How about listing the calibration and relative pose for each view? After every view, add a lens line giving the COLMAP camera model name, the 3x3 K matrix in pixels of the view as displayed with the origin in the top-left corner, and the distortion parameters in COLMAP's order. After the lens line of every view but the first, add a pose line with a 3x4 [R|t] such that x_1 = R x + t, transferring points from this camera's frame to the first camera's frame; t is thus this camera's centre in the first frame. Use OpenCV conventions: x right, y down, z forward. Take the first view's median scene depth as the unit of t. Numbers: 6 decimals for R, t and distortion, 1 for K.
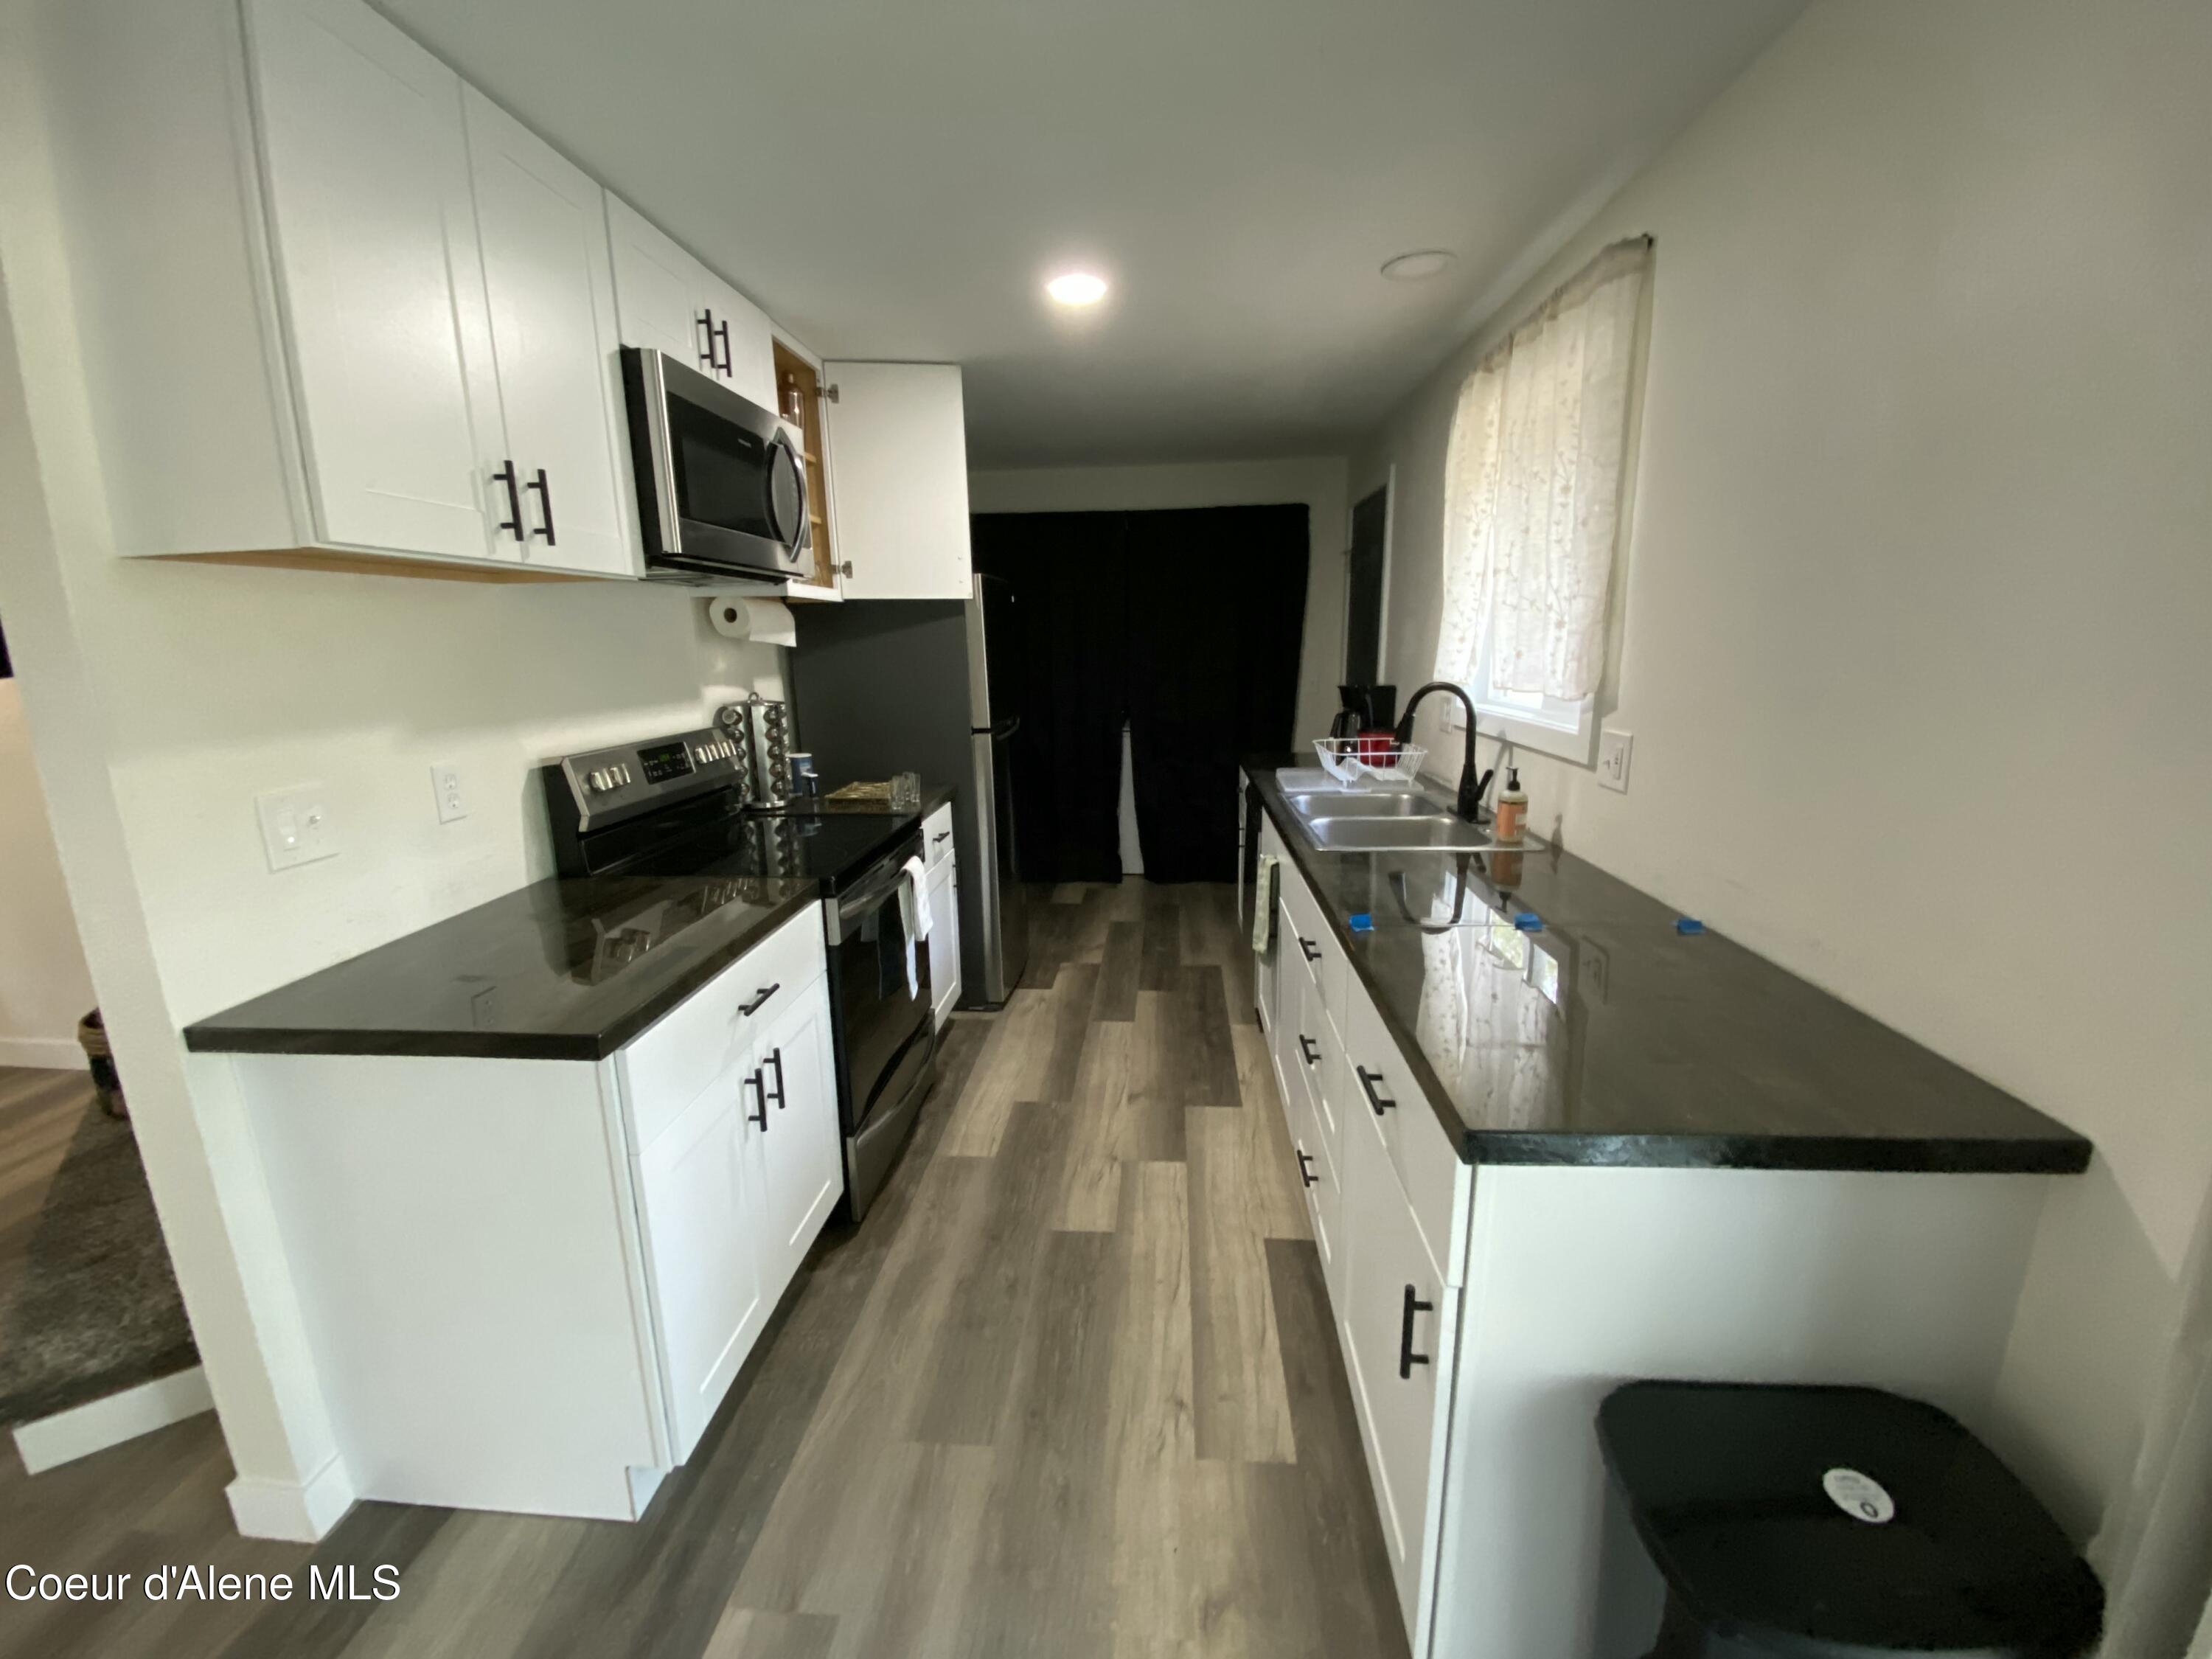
lens RADIAL K [[889.3, 0, 1095.9], [0, 889.3, 833.7], [0, 0, 1]] dist [0.010684, -0.015247]
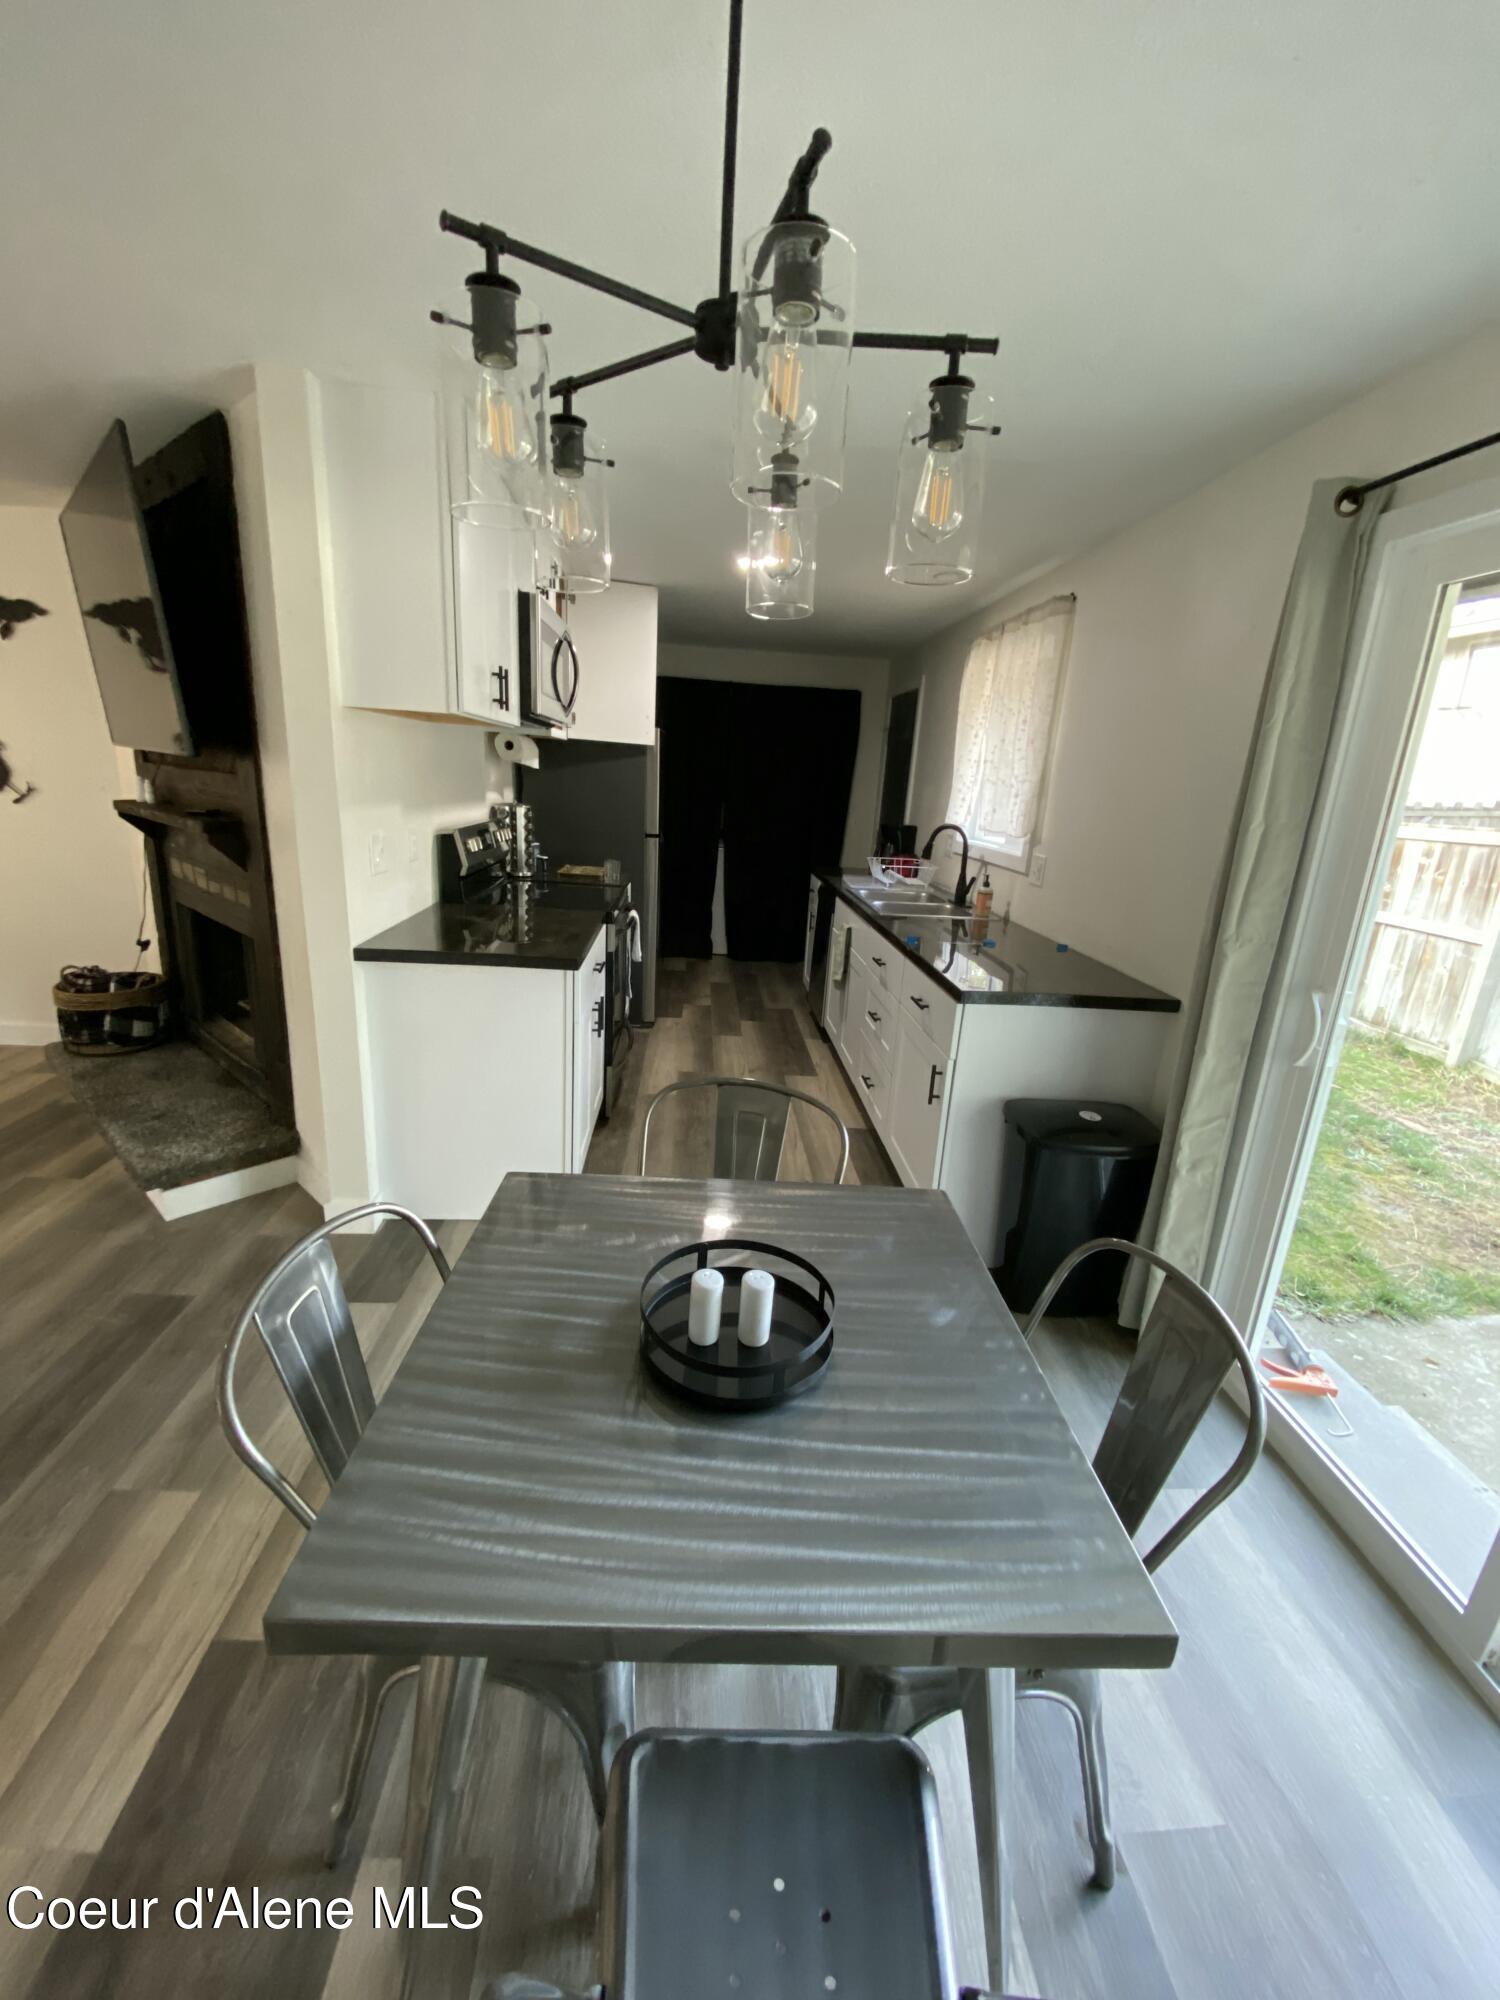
lens RADIAL K [[804.1, 0, 744.3], [0, 804.1, 1012.8], [0, 0, 1]] dist [0.010684, -0.015247]
pose [[0.987282, 0.036616, 0.154708, -0.200841], [-0.047744, 0.996485, 0.068837, 0.090735], [-0.151643, -0.075348, 0.985559, -0.428910]]
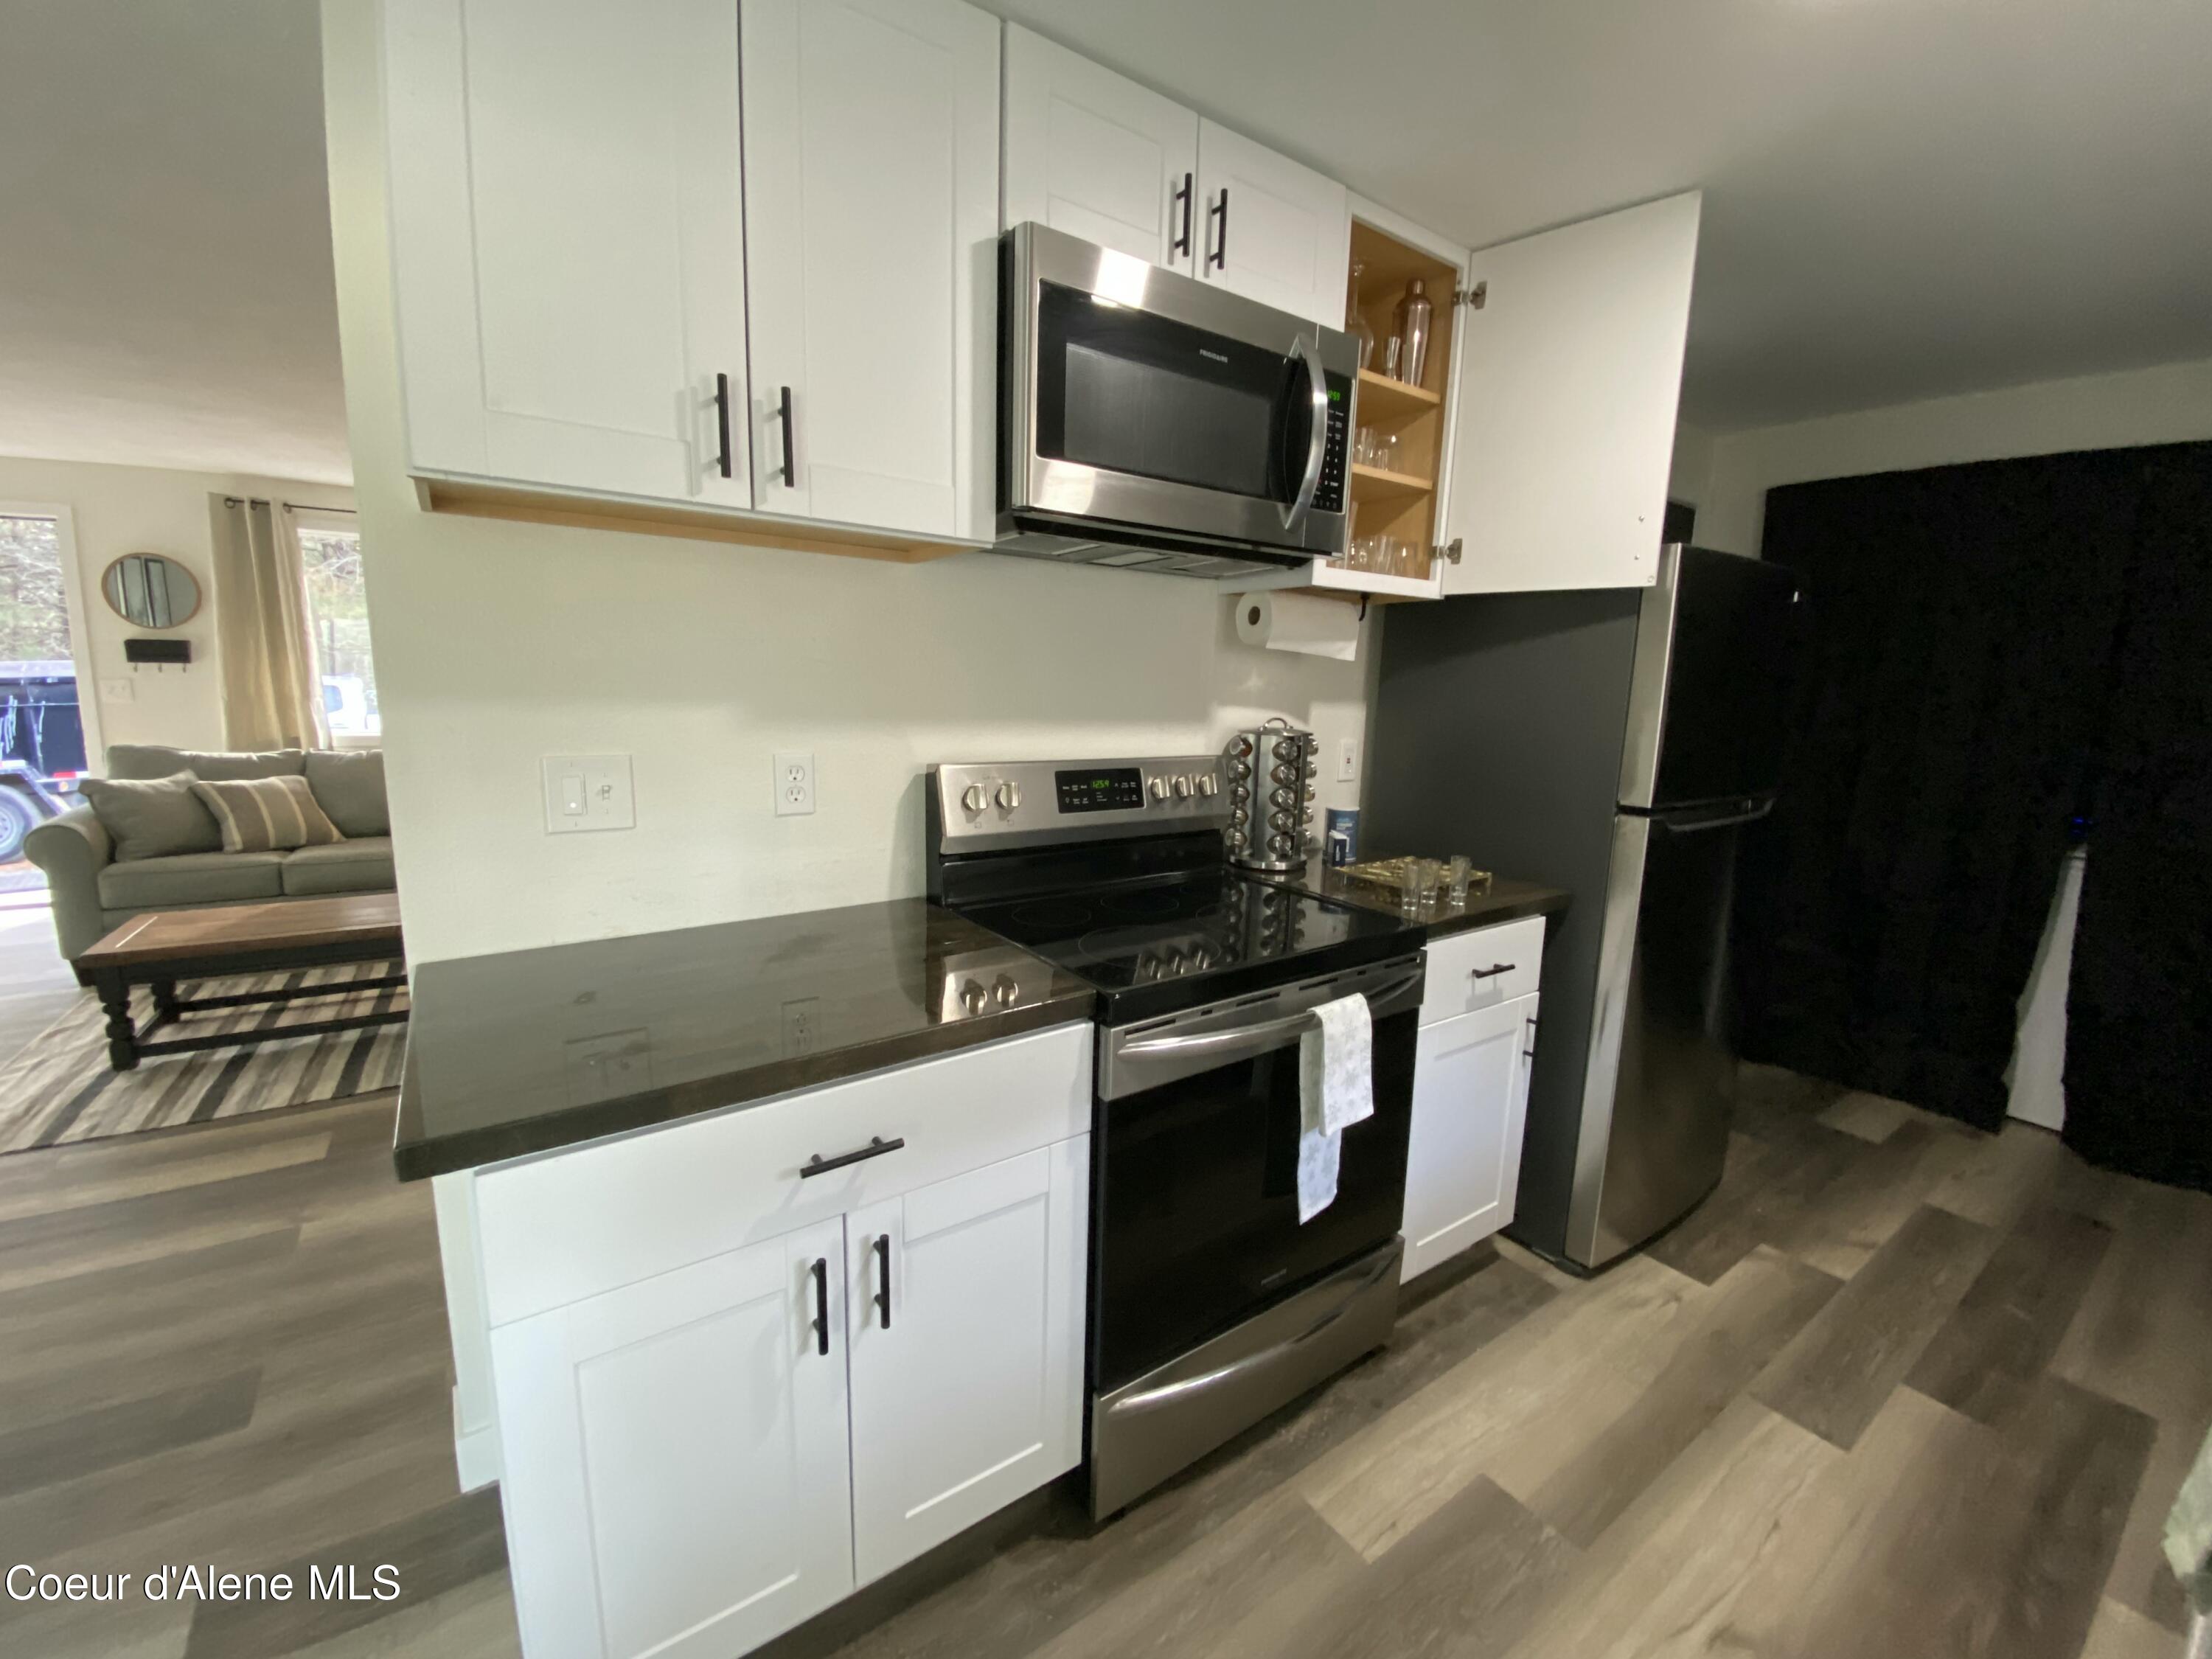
lens RADIAL K [[889.3, 0, 1093.8], [0, 889.3, 832.1], [0, 0, 1]] dist [0.010684, -0.015247]
pose [[0.627800, 0.164768, -0.760736, 0.111539], [-0.203354, 0.978115, 0.044031, -0.064830], [0.751342, 0.127056, 0.647566, 0.407447]]
